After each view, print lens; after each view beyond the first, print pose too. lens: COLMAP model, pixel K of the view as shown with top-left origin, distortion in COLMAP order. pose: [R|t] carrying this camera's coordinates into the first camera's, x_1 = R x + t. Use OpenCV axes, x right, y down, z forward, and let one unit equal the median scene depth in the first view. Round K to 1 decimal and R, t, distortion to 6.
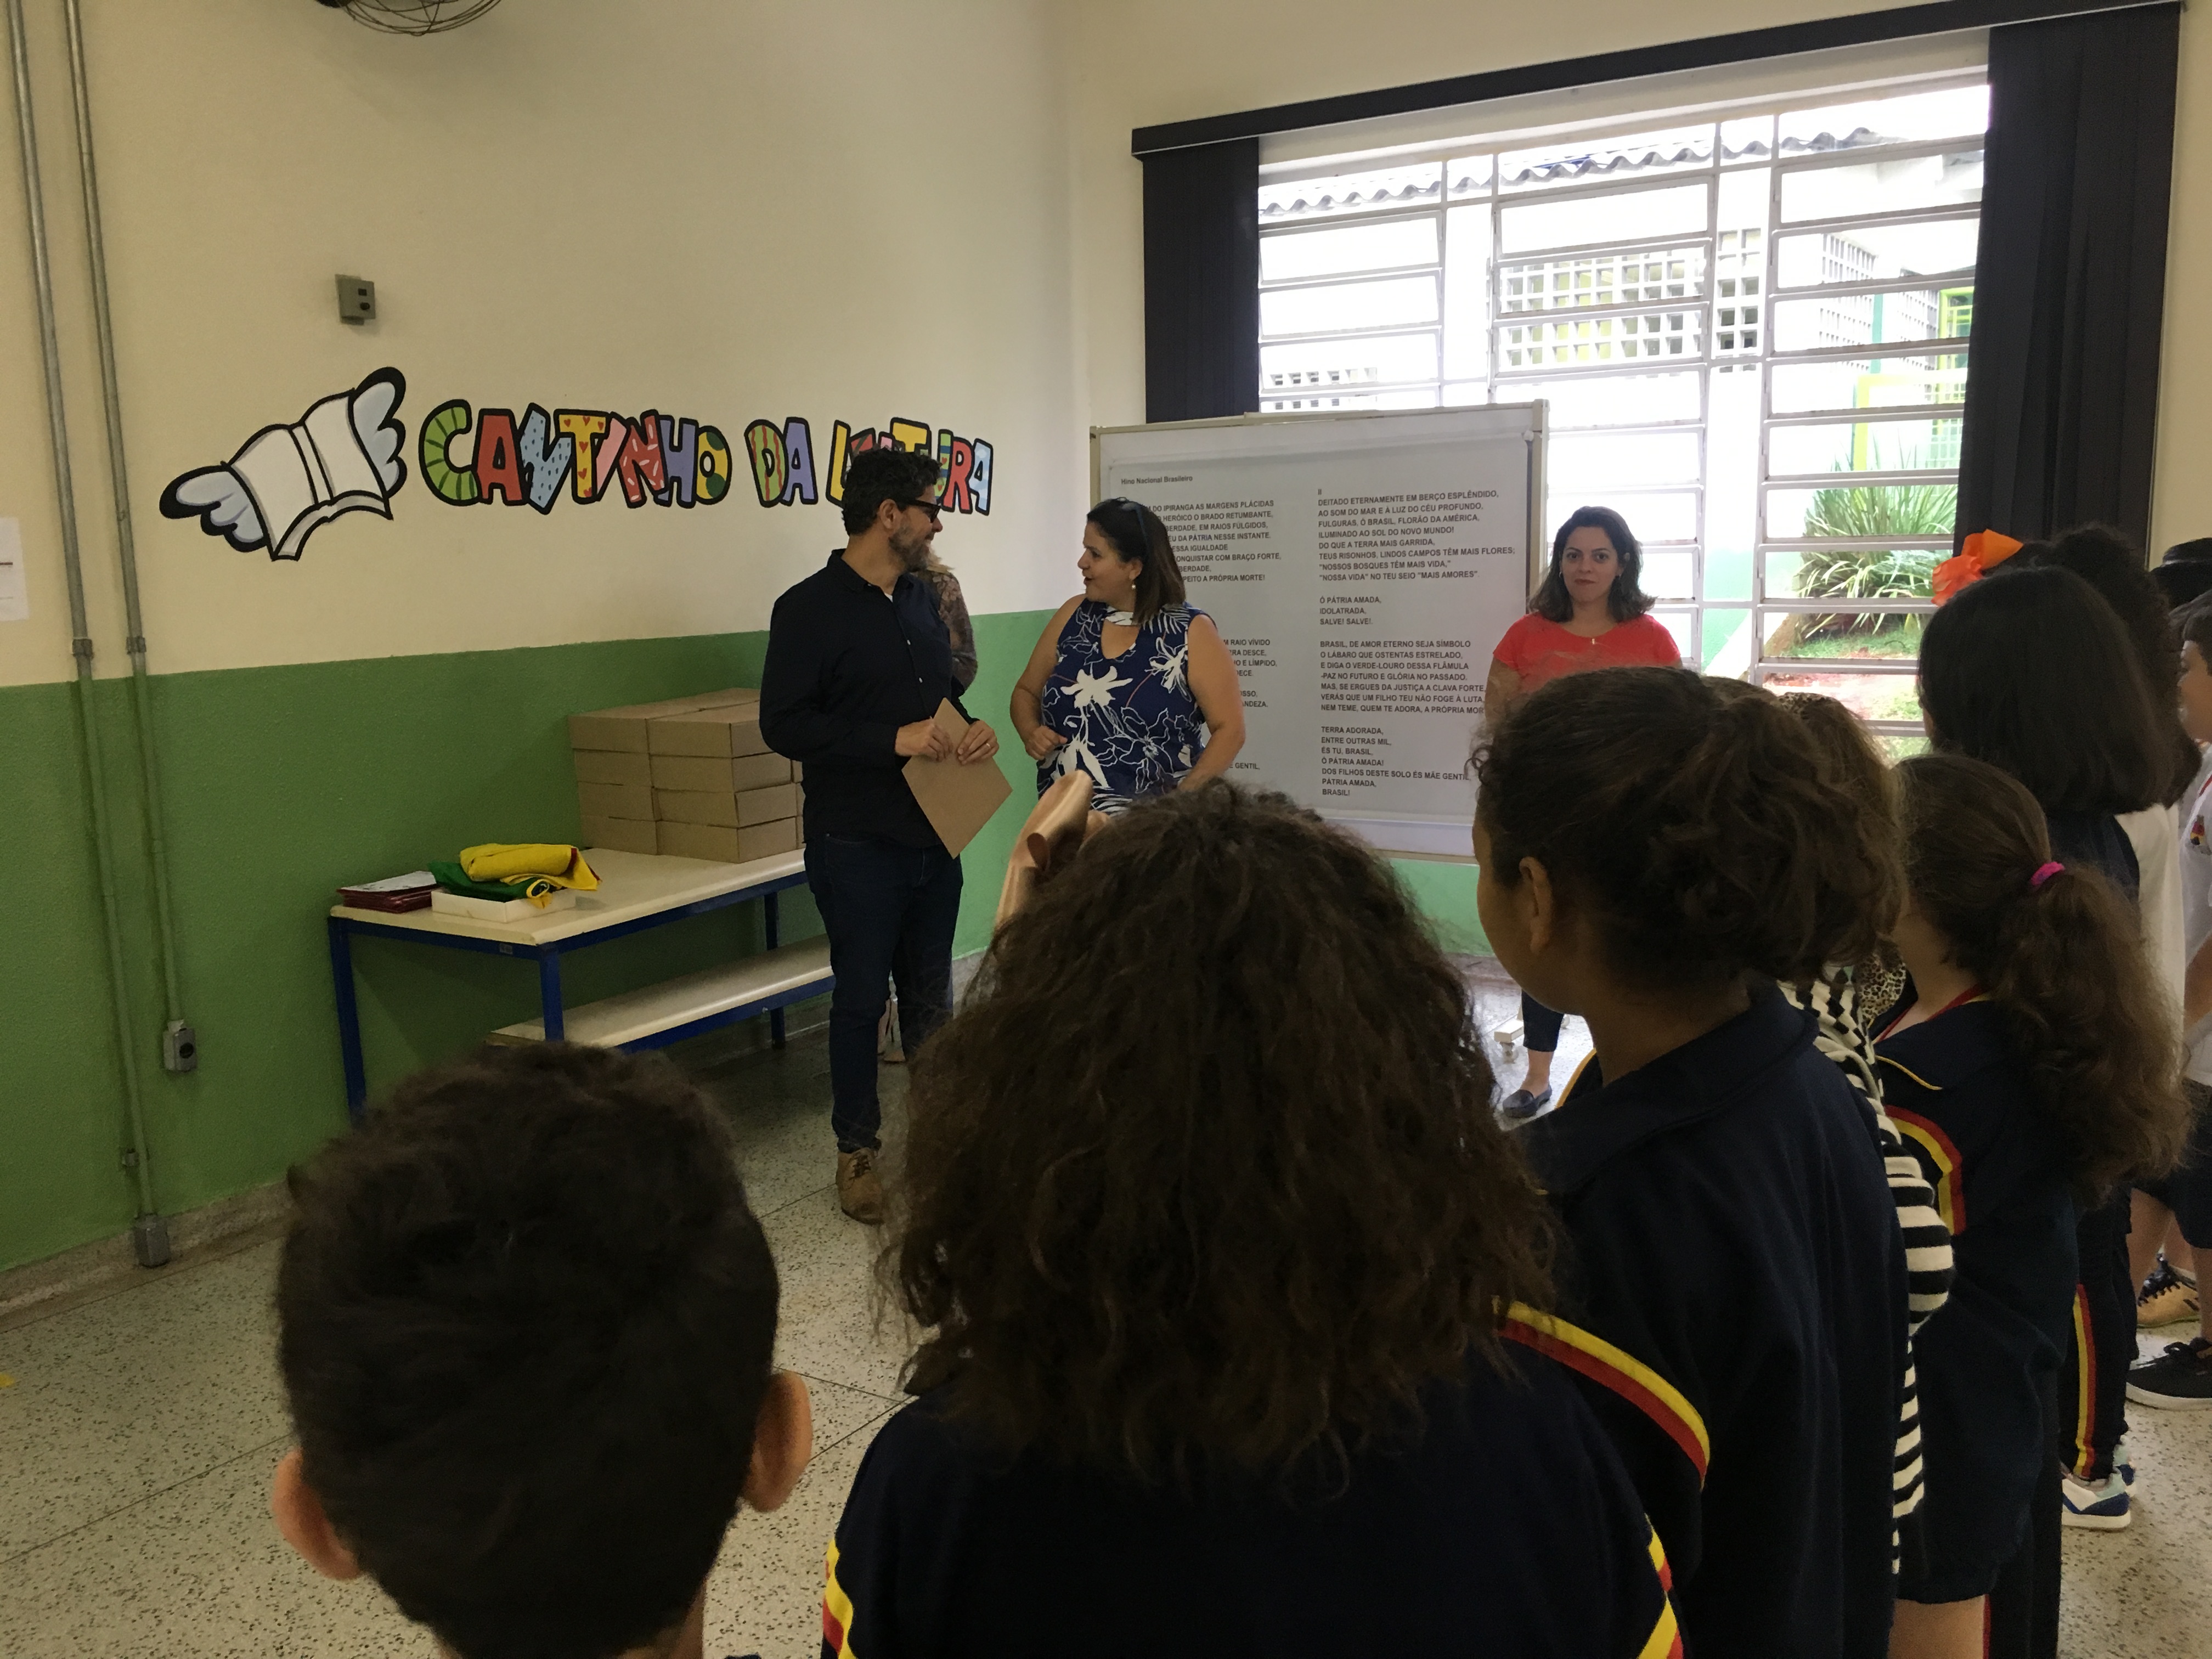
lens RADIAL K [[1898.7, 0, 1140.1], [0, 1898.7, 858.9], [0, 0, 1]] dist [0.076437, -0.097802]
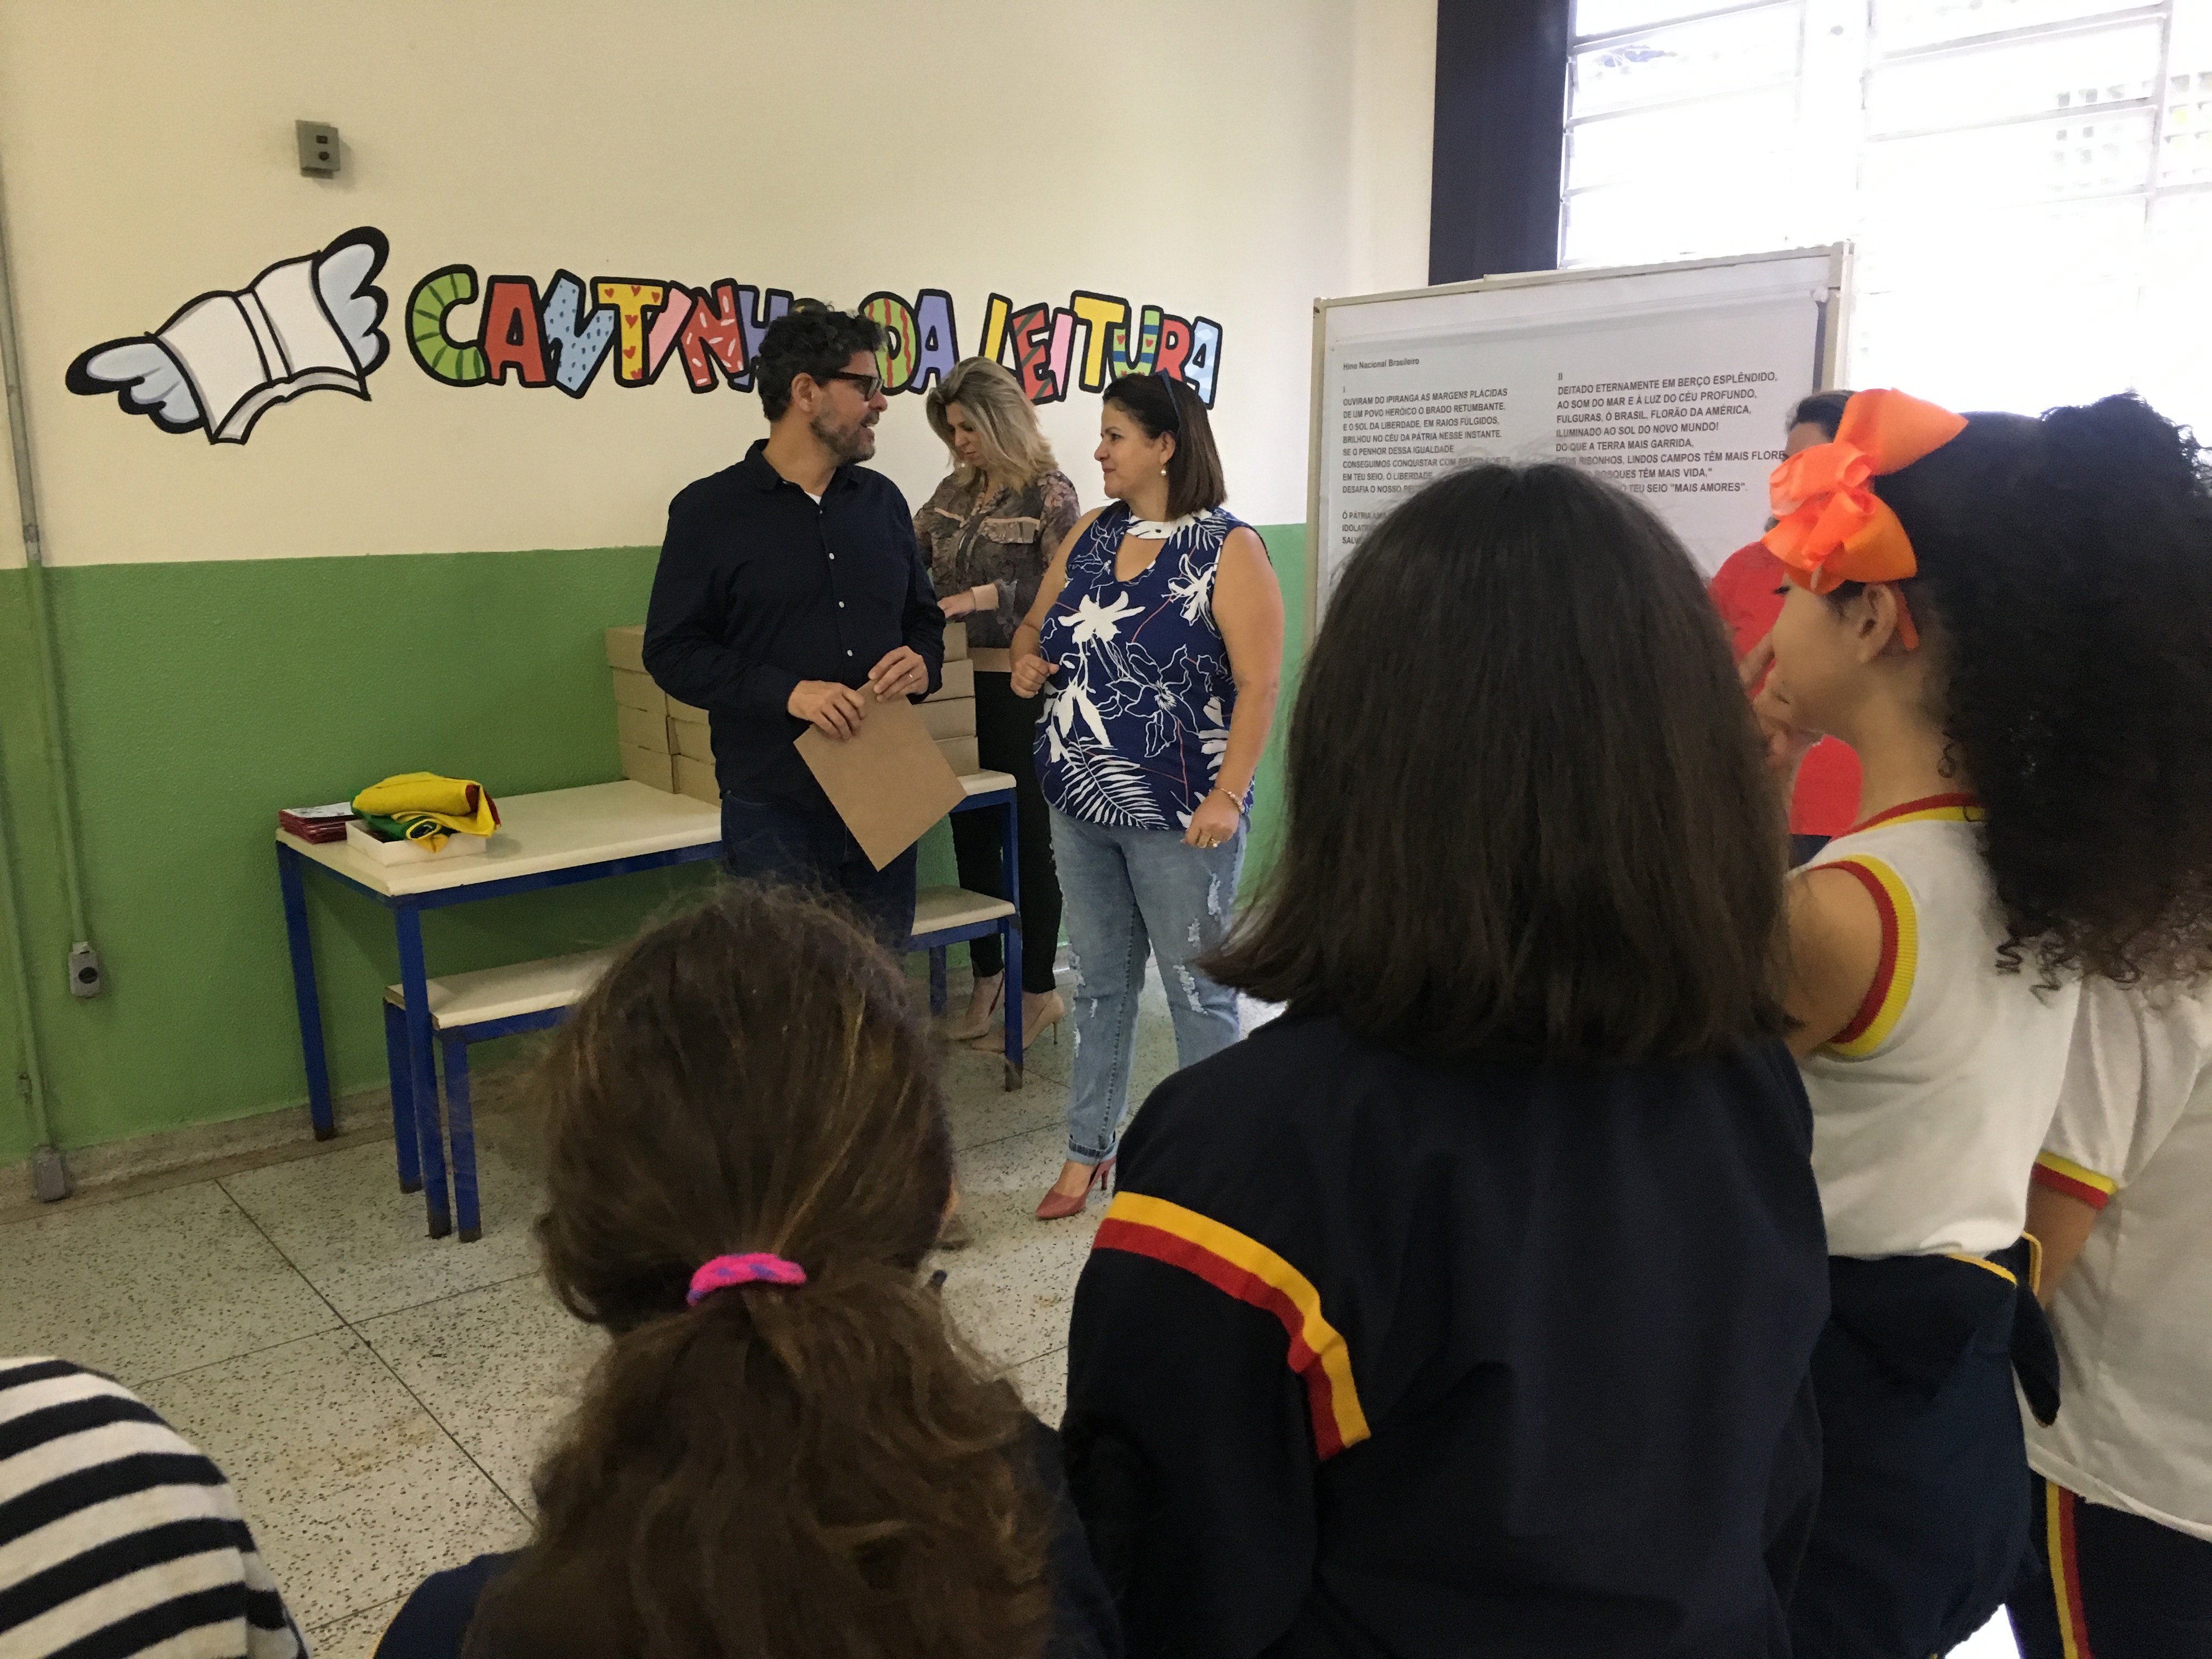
lens RADIAL K [[1898.7, 0, 1123.8], [0, 1898.7, 855.0], [0, 0, 1]] dist [0.076437, -0.097802]
pose [[0.943204, 0.080334, -0.322354, 0.245089], [-0.066945, 0.996378, 0.052429, -0.036505], [0.325398, -0.027872, 0.945166, 0.263133]]
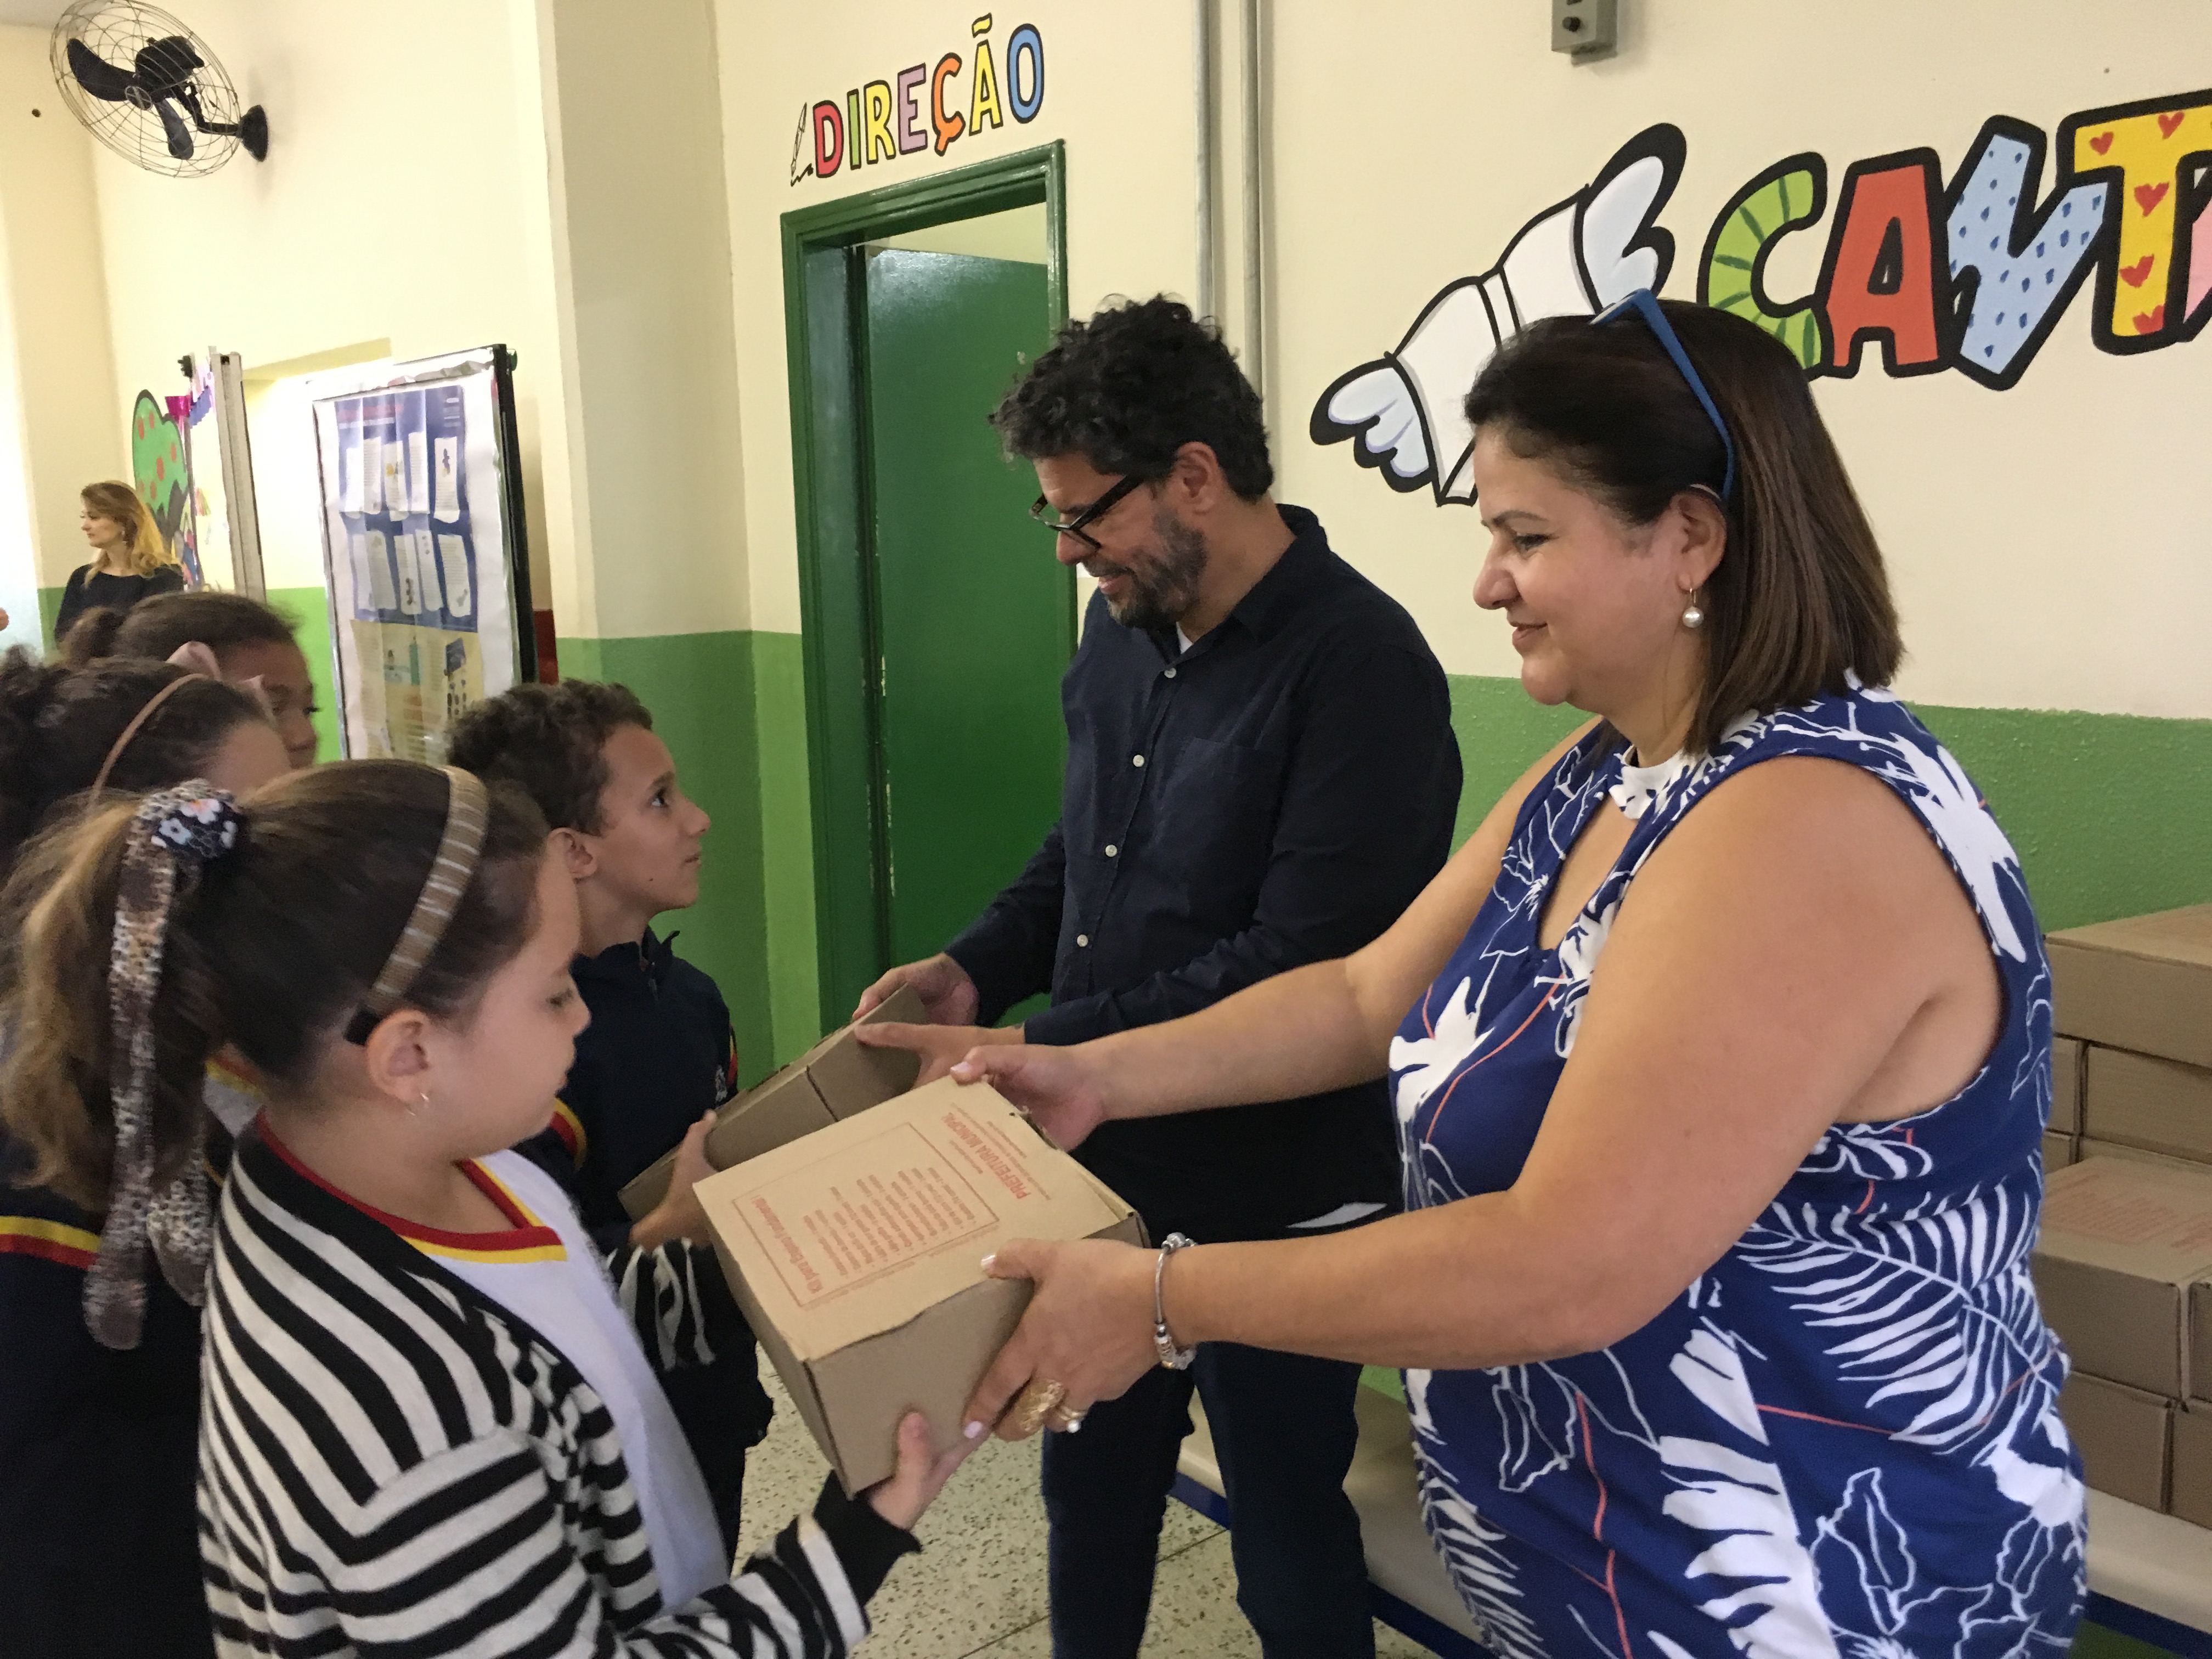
lens RADIAL K [[1898.7, 0, 1094.0], [0, 1898.7, 829.5], [0, 0, 1]] dist [0.076437, -0.097802]
pose [[-0.338314, 0.176058, -0.924417, 0.163138], [-0.131573, 0.963844, 0.231719, -0.171949], [0.931790, 0.200023, -0.302917, 1.039828]]
